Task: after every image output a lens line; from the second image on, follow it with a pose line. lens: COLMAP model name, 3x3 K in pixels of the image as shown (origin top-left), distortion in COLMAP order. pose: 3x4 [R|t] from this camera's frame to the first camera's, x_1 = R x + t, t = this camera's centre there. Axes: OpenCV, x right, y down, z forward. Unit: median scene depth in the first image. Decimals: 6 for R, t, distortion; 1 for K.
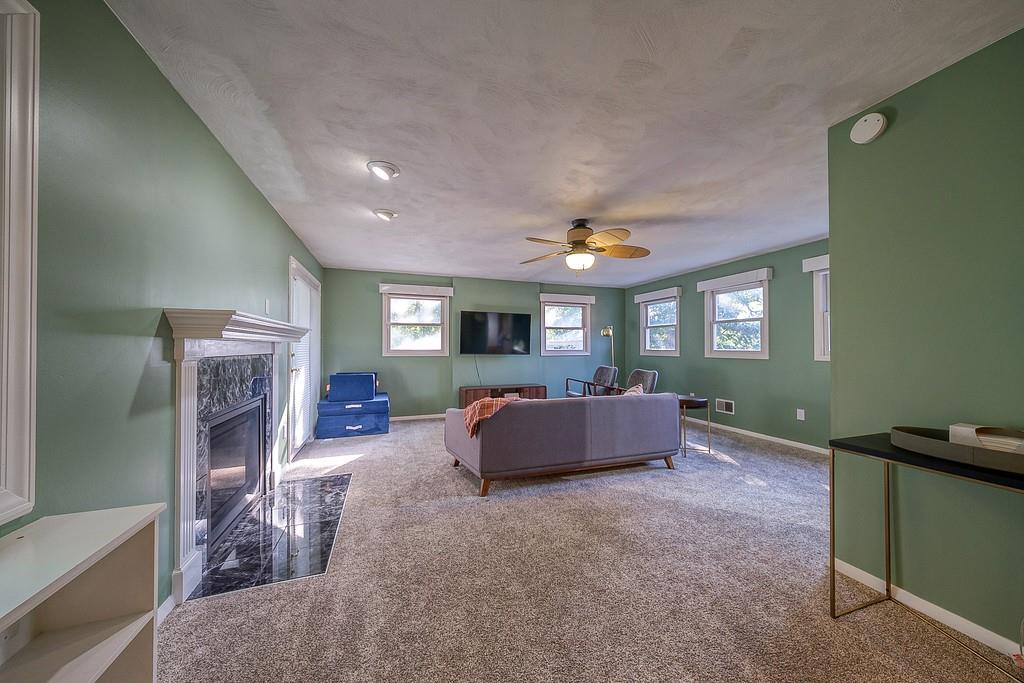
lens RADIAL K [[348.6, 0, 514.0], [0, 348.6, 342.0], [0, 0, 1]] dist [0.001102, 0.000334]
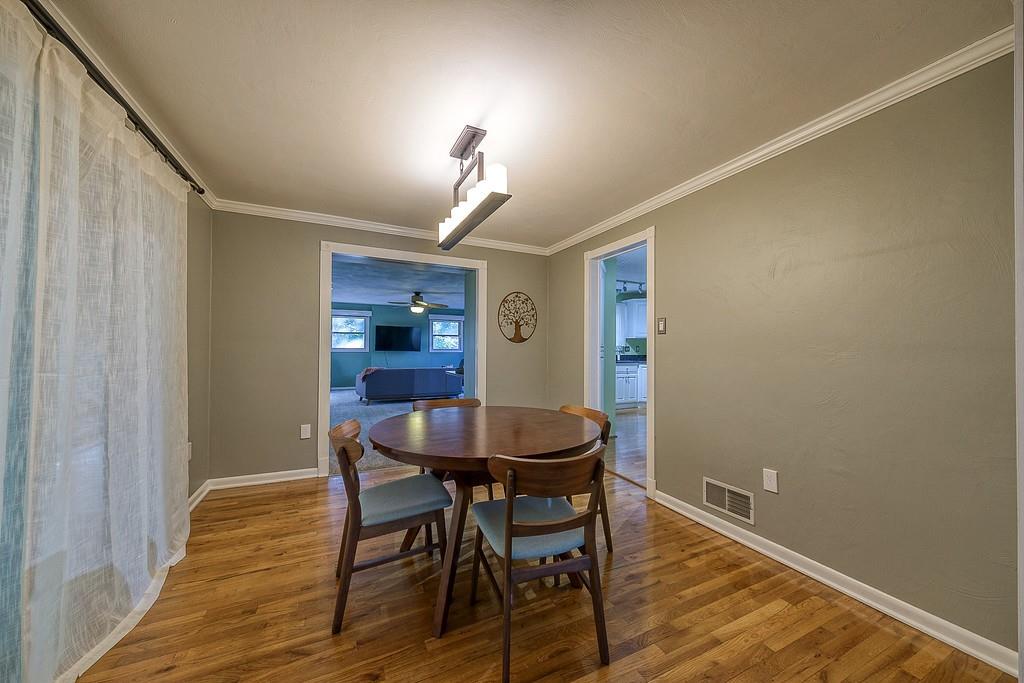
lens RADIAL K [[370.9, 0, 517.4], [0, 370.9, 341.0], [0, 0, 1]] dist [0.000734, -0.000018]
pose [[0.994390, 0.010238, 0.105277, 0.335234], [-0.010251, 0.999947, -0.000419, -0.018424], [-0.105276, -0.000663, 0.994443, -0.848604]]
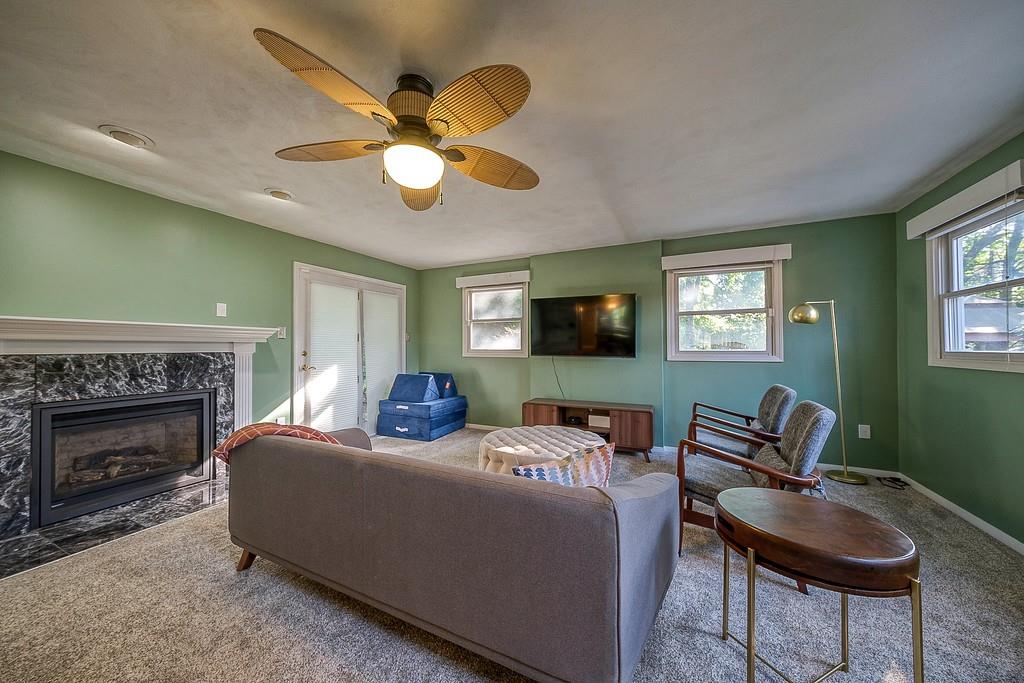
lens RADIAL K [[348.6, 0, 512.3], [0, 348.6, 343.9], [0, 0, 1]] dist [0.001102, 0.000334]
pose [[0.703290, -0.007441, -0.710864, 0.350964], [0.011707, 0.999931, 0.001115, 0.007836], [0.710807, -0.009106, 0.703328, 0.421150]]
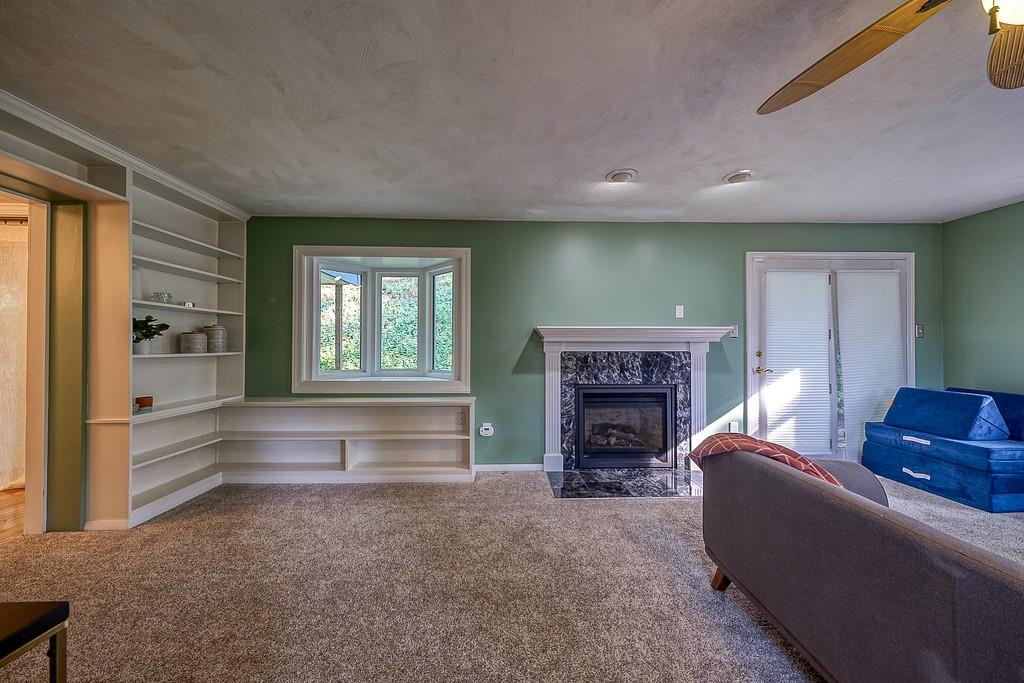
lens RADIAL K [[348.6, 0, 516.7], [0, 348.6, 342.8], [0, 0, 1]] dist [0.001102, 0.000334]
pose [[-0.307260, -0.009067, -0.951582, 0.283417], [0.013461, 0.999813, -0.013873, 0.006323], [0.951530, -0.017071, -0.307081, 0.401752]]
